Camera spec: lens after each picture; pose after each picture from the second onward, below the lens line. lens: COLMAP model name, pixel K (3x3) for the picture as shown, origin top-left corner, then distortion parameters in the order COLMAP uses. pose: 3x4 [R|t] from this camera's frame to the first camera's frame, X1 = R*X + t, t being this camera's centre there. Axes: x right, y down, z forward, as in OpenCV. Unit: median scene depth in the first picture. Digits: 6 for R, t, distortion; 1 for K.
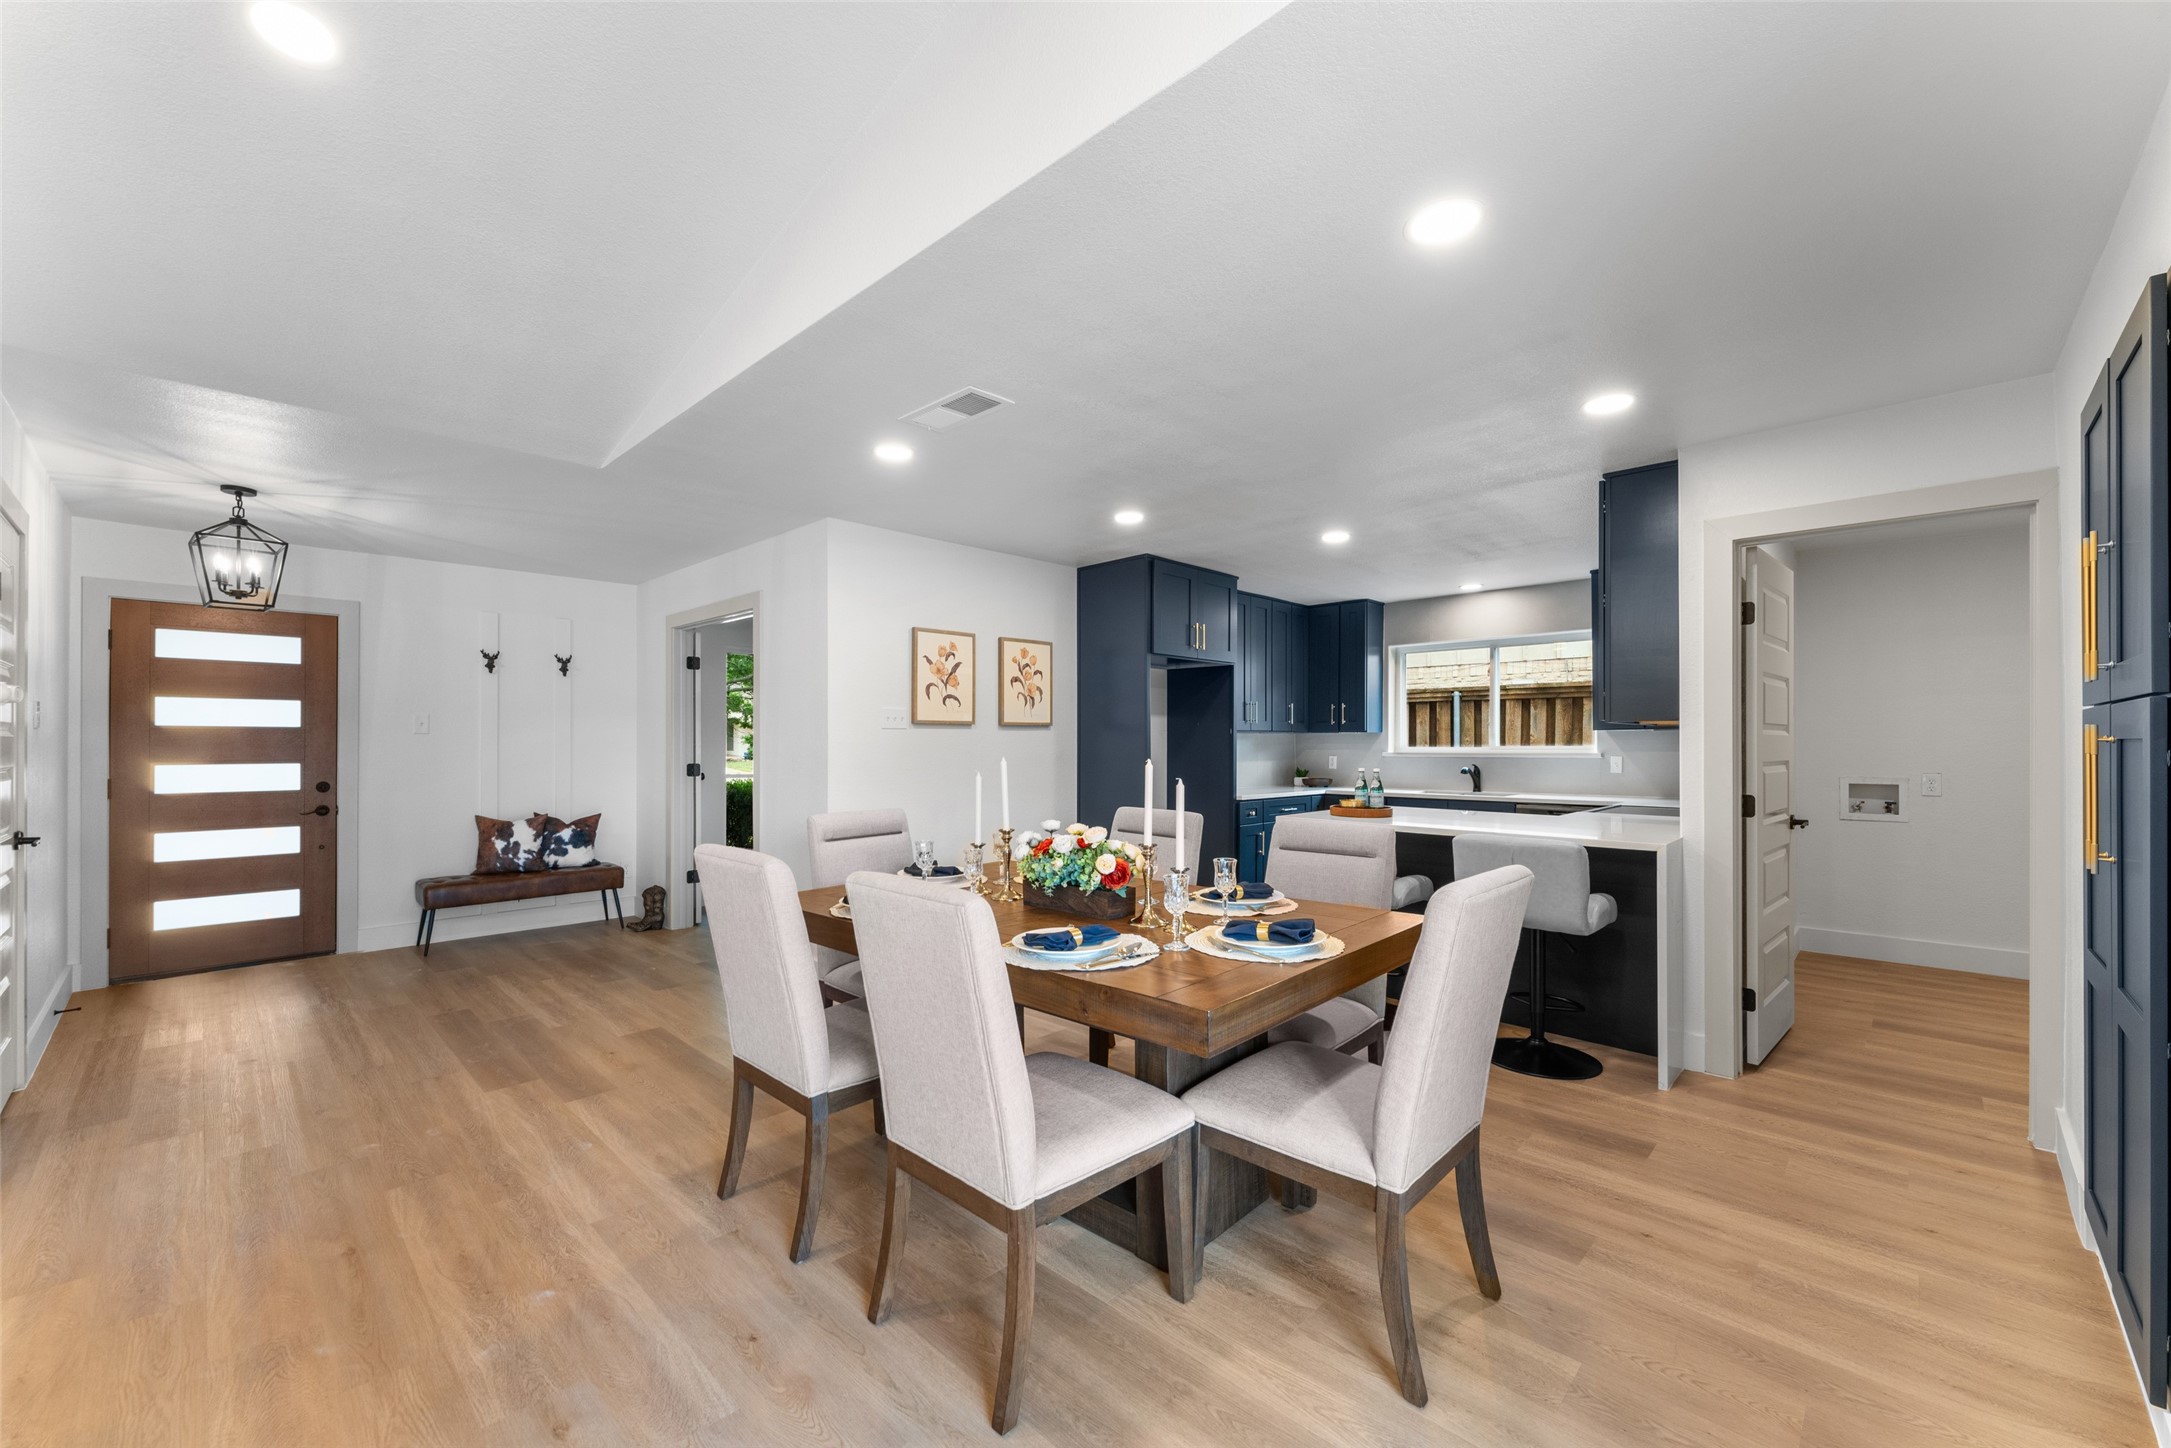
lens RADIAL K [[871.9, 0, 1056.9], [0, 871.9, 736.1], [0, 0, 1]] dist [0.009786, -0.002840]
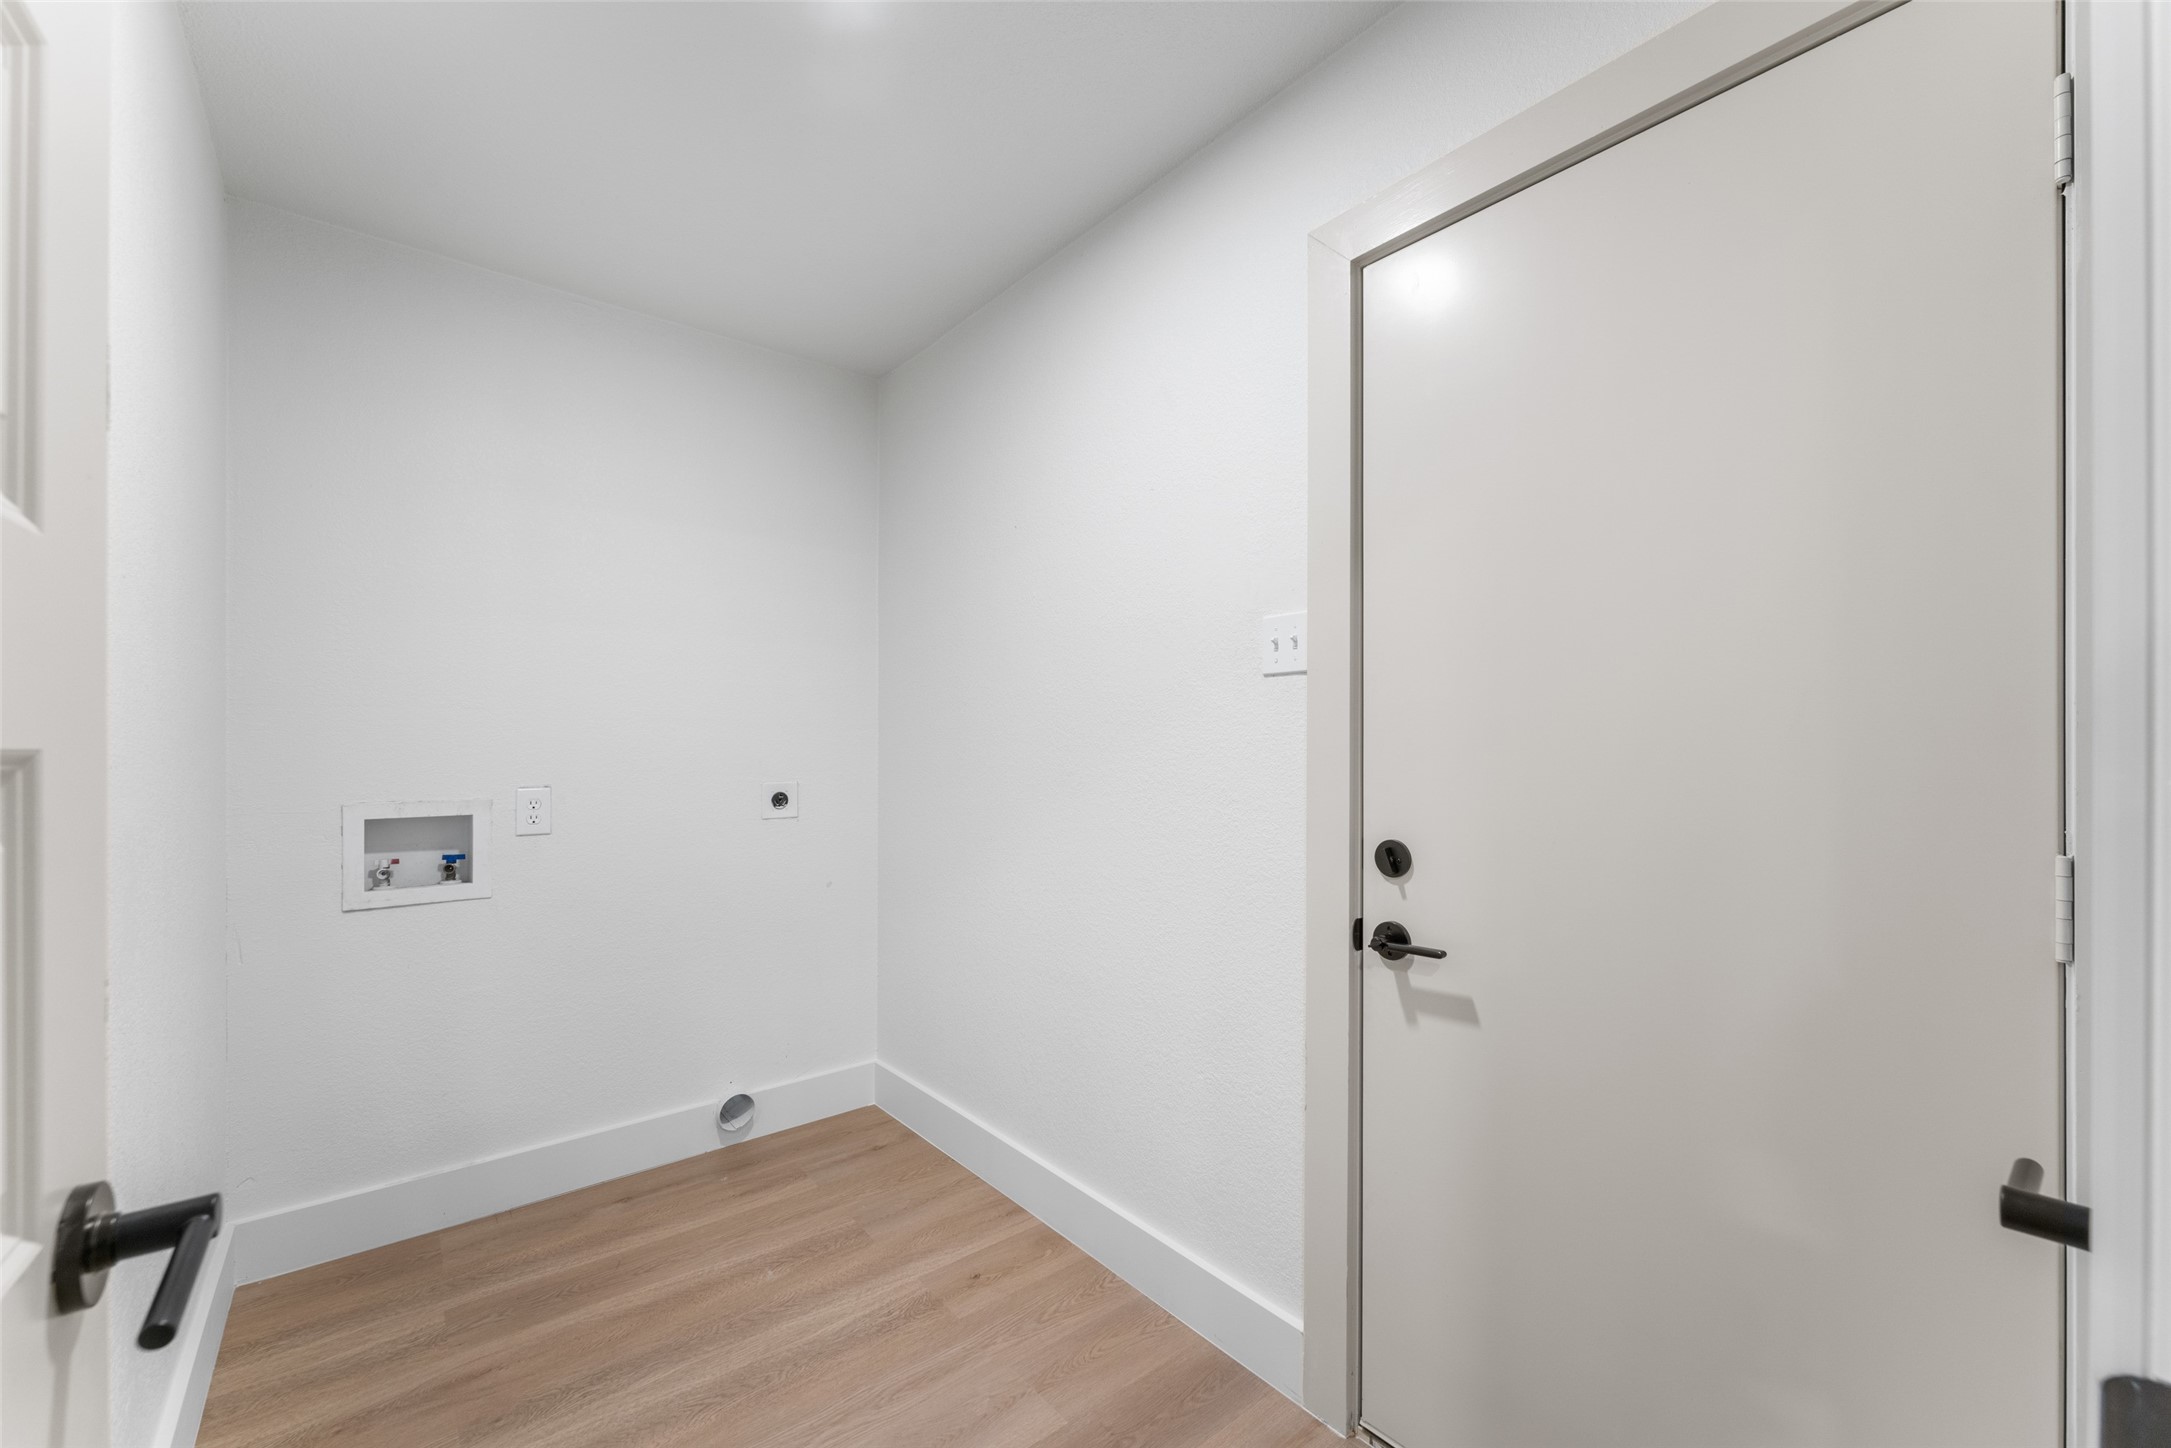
lens RADIAL K [[871.9, 0, 1081.6], [0, 871.9, 730.3], [0, 0, 1]] dist [0.009786, -0.002840]
pose [[0.117693, 0.009030, 0.993009, 0.551310], [-0.005645, 0.999949, -0.008424, 0.014642], [-0.993034, -0.004614, 0.117737, 0.637418]]
